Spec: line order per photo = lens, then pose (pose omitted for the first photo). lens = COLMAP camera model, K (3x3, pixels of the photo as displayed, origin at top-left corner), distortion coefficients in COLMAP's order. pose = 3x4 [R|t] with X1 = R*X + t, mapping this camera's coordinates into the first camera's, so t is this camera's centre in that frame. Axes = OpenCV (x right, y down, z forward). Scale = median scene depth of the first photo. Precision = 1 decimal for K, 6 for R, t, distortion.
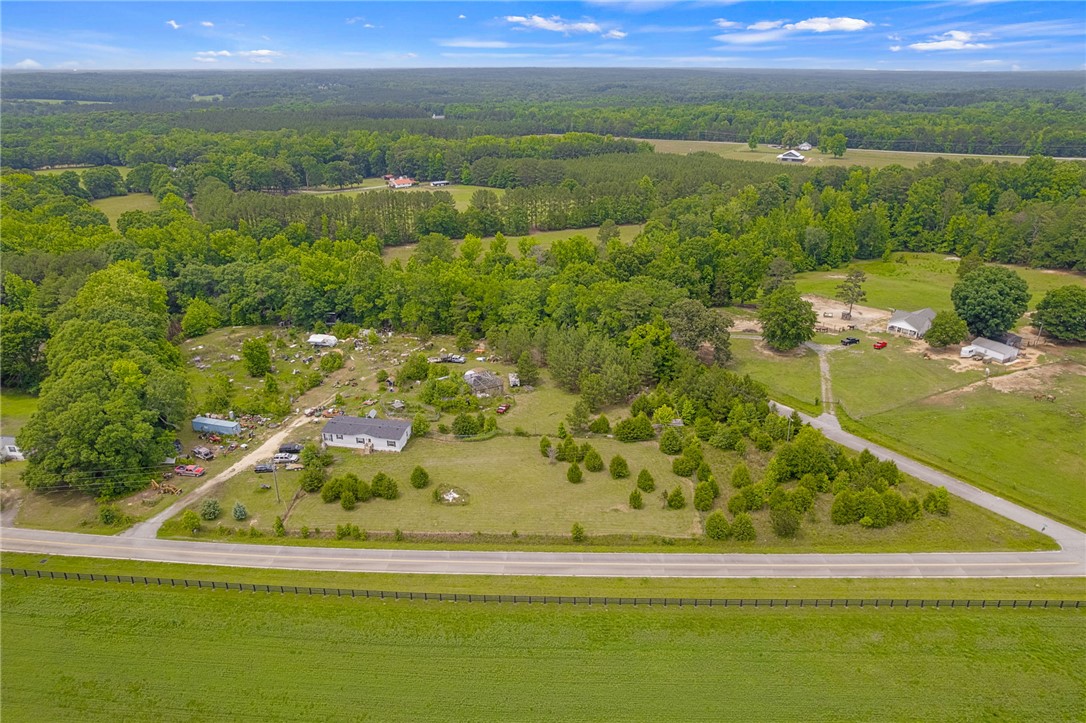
lens RADIAL K [[703.2, 0, 543.0], [0, 703.2, 361.5], [0, 0, 1]] dist [-0.075298, 0.065006]
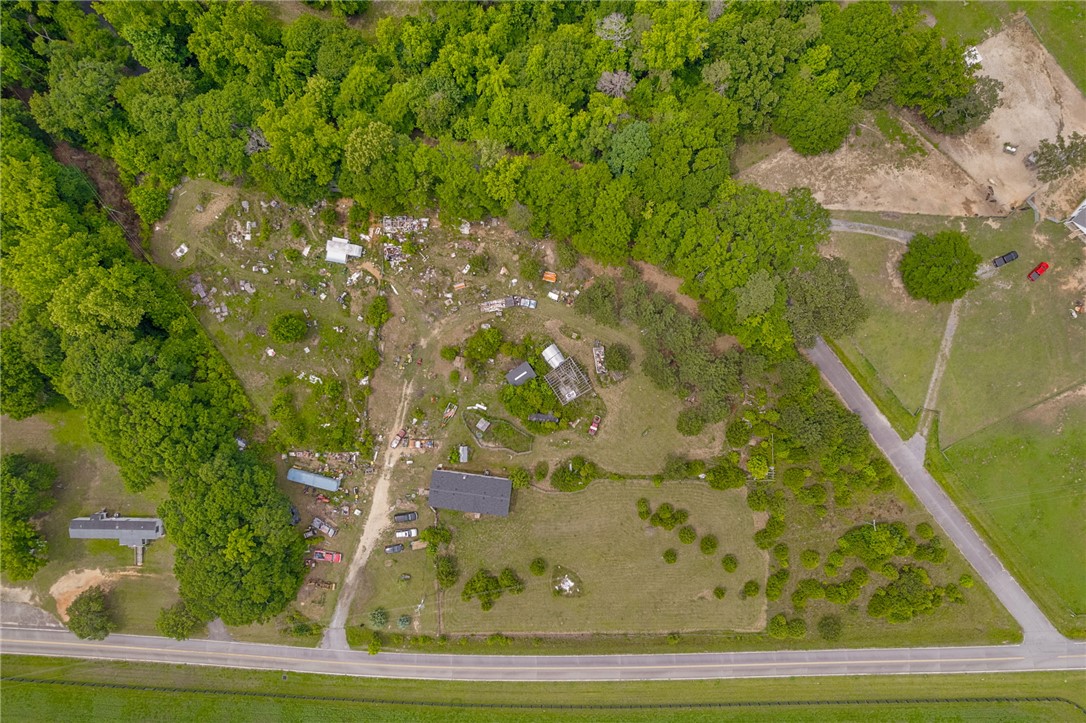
lens RADIAL K [[703.2, 0, 543.0], [0, 703.2, 361.5], [0, 0, 1]] dist [-0.075298, 0.065006]
pose [[0.998764, -0.049197, 0.007105, -0.121162], [0.013477, 0.405602, 0.913950, -0.793635], [-0.047845, -0.912725, 0.405764, 0.644586]]
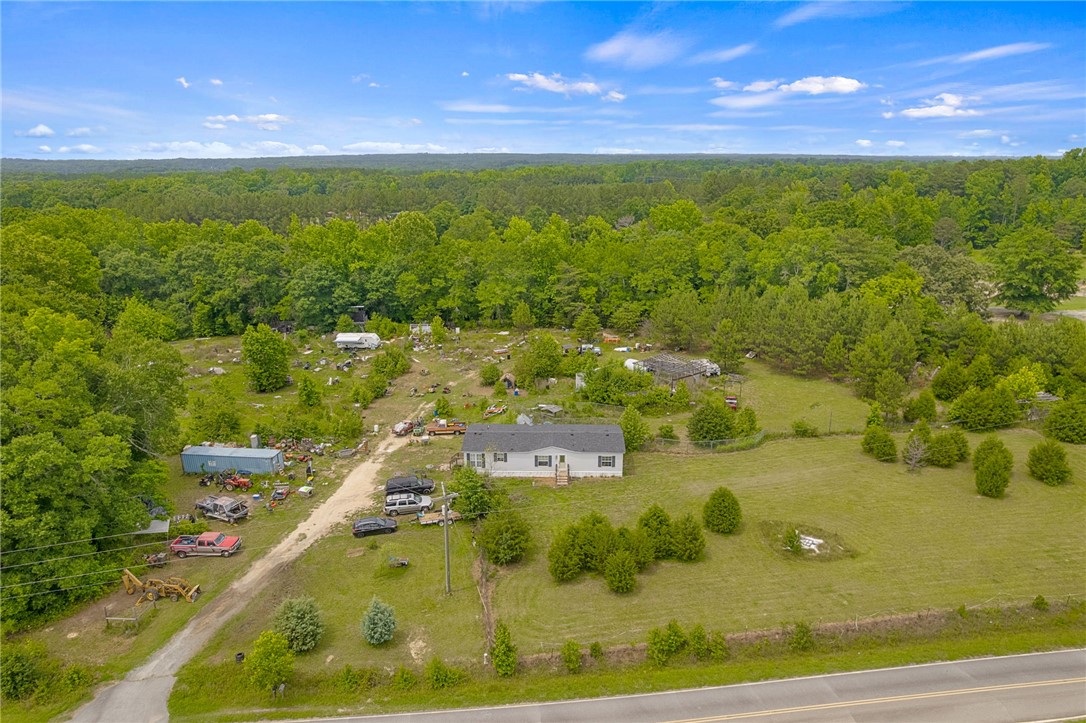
lens RADIAL K [[703.2, 0, 543.0], [0, 703.2, 361.5], [0, 0, 1]] dist [-0.075298, 0.065006]
pose [[0.987871, -0.048562, 0.147487, -0.280113], [0.065449, 0.991562, -0.111899, 0.082274], [-0.140809, 0.120194, 0.982714, 0.403752]]
